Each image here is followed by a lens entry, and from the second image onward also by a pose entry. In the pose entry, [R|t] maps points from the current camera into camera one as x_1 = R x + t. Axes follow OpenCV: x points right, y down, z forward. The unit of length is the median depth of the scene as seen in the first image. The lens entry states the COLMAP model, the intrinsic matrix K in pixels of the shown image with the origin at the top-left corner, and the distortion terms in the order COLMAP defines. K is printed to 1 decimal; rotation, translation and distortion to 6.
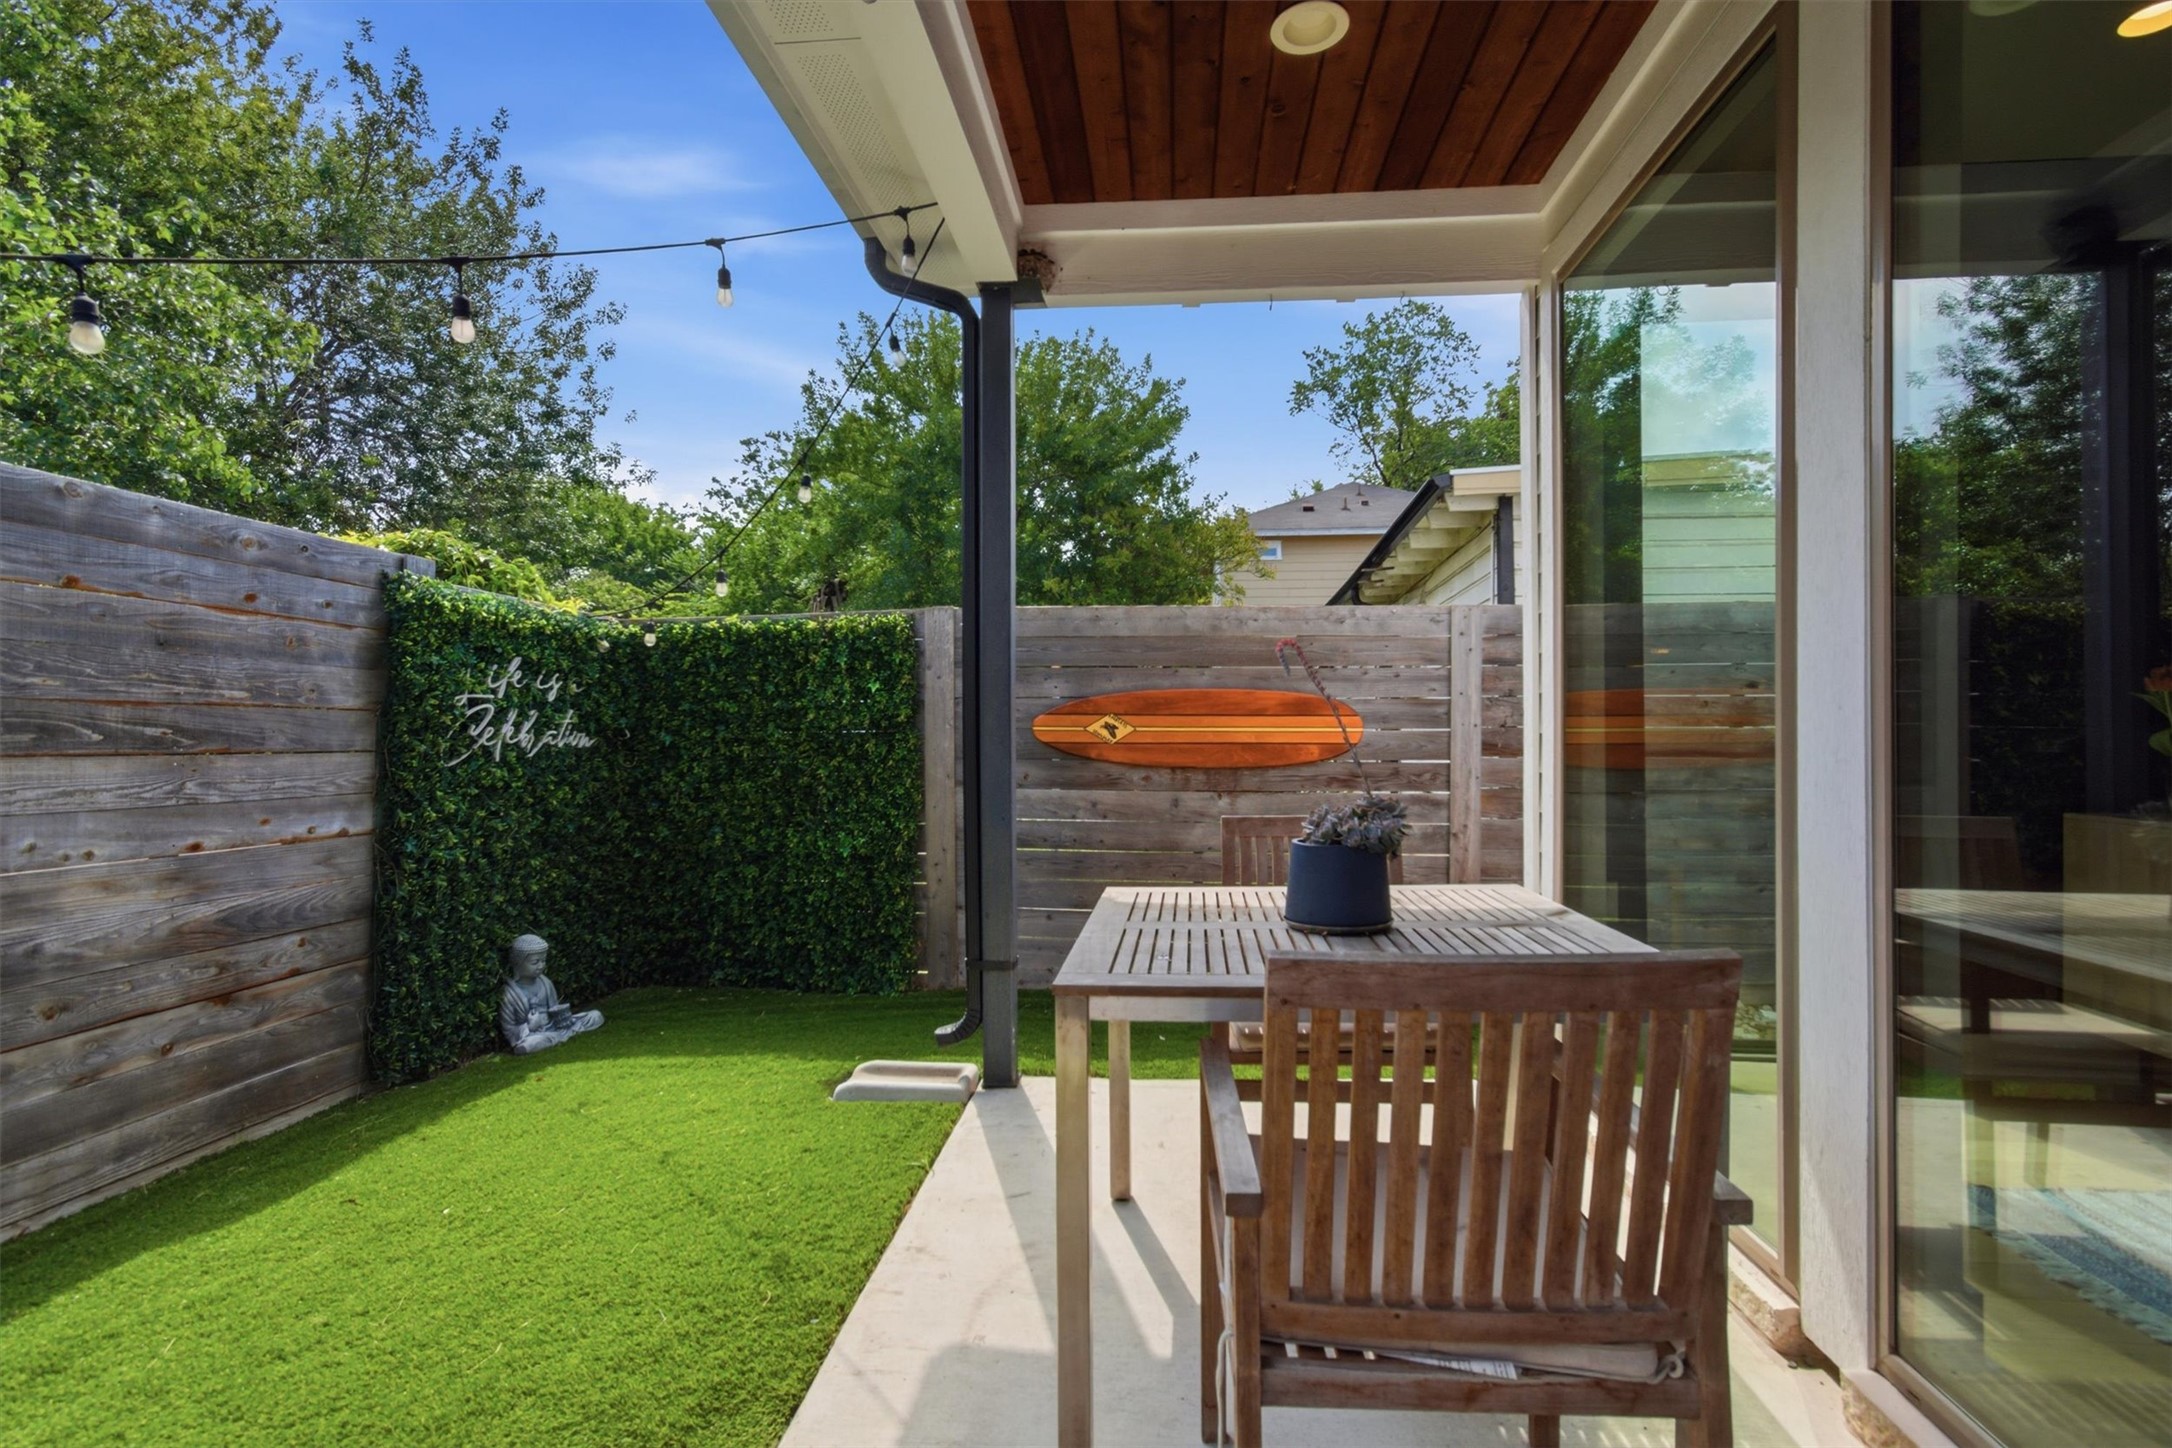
lens RADIAL K [[1045.9, 0, 1086.0], [0, 1045.9, 724.0], [0, 0, 1]] dist [0.016914, -0.000488]
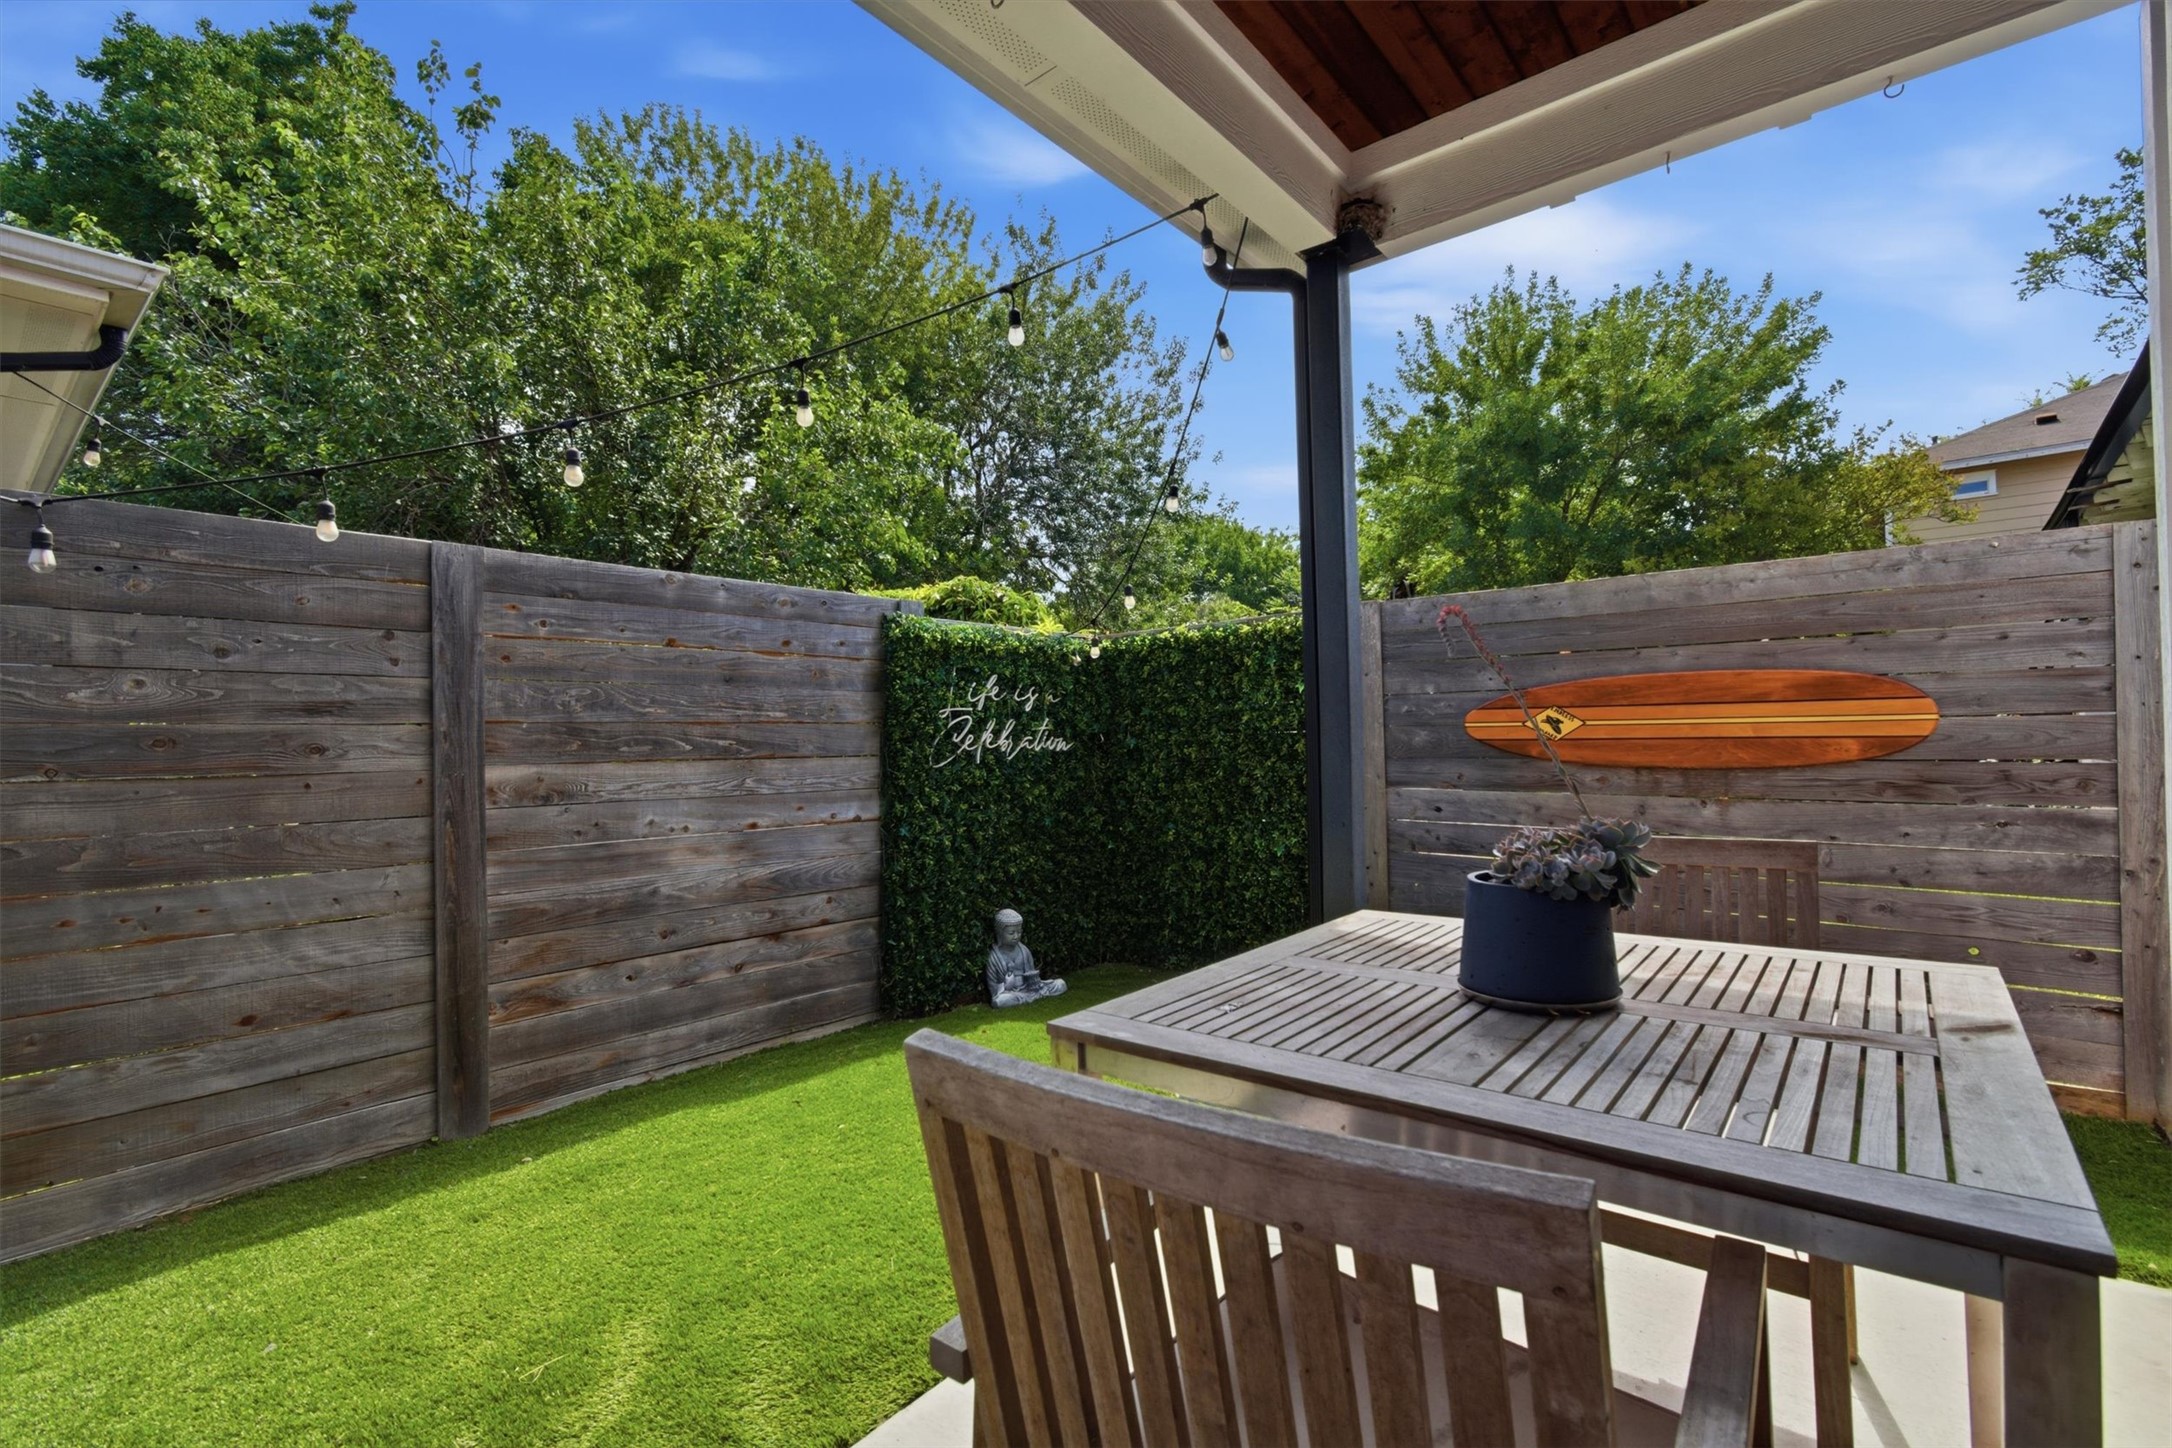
lens RADIAL K [[996.3, 0, 1115.3], [0, 996.3, 728.2], [0, 0, 1]] dist [-0.050850, 0.047285]
pose [[0.828204, -0.021939, -0.559997, 0.203097], [0.024218, 0.999701, -0.003347, 0.003177], [0.559903, -0.010790, 0.828488, 0.138350]]
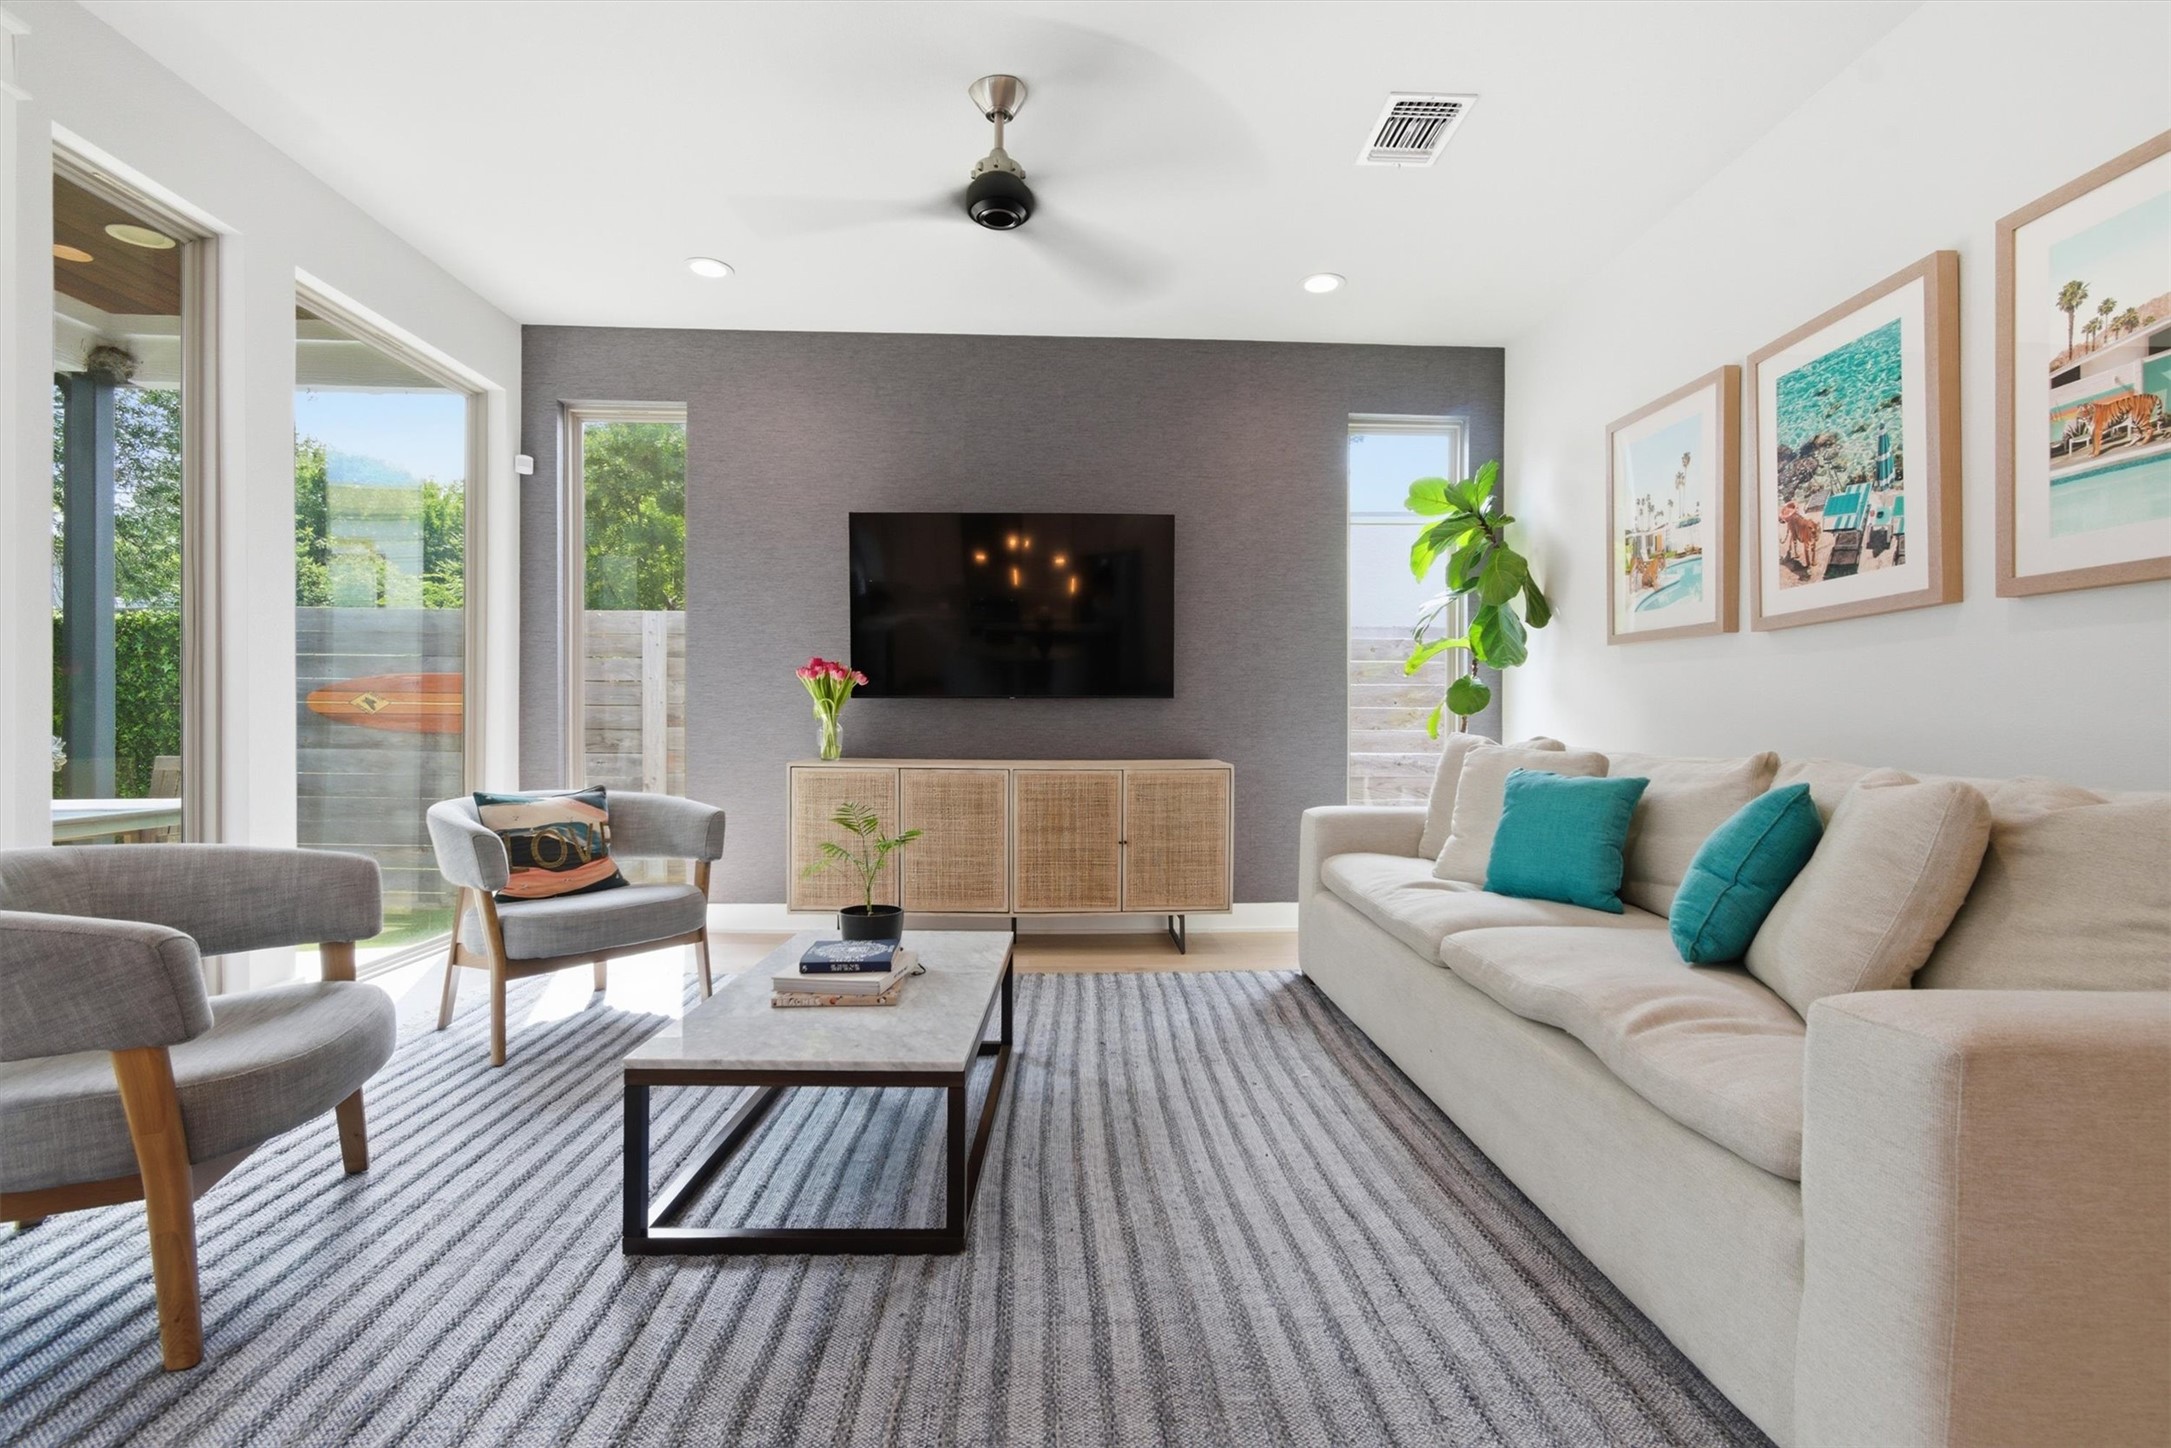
lens RADIAL K [[996.2, 0, 1085.5], [0, 996.2, 724.0], [0, 0, 1]] dist [-0.000951, 0.000334]
pose [[0.992312, 0.002811, 0.123726, 0.835265], [-0.004205, 0.999931, 0.011008, 0.015590], [-0.123687, -0.011443, 0.992255, -0.348762]]
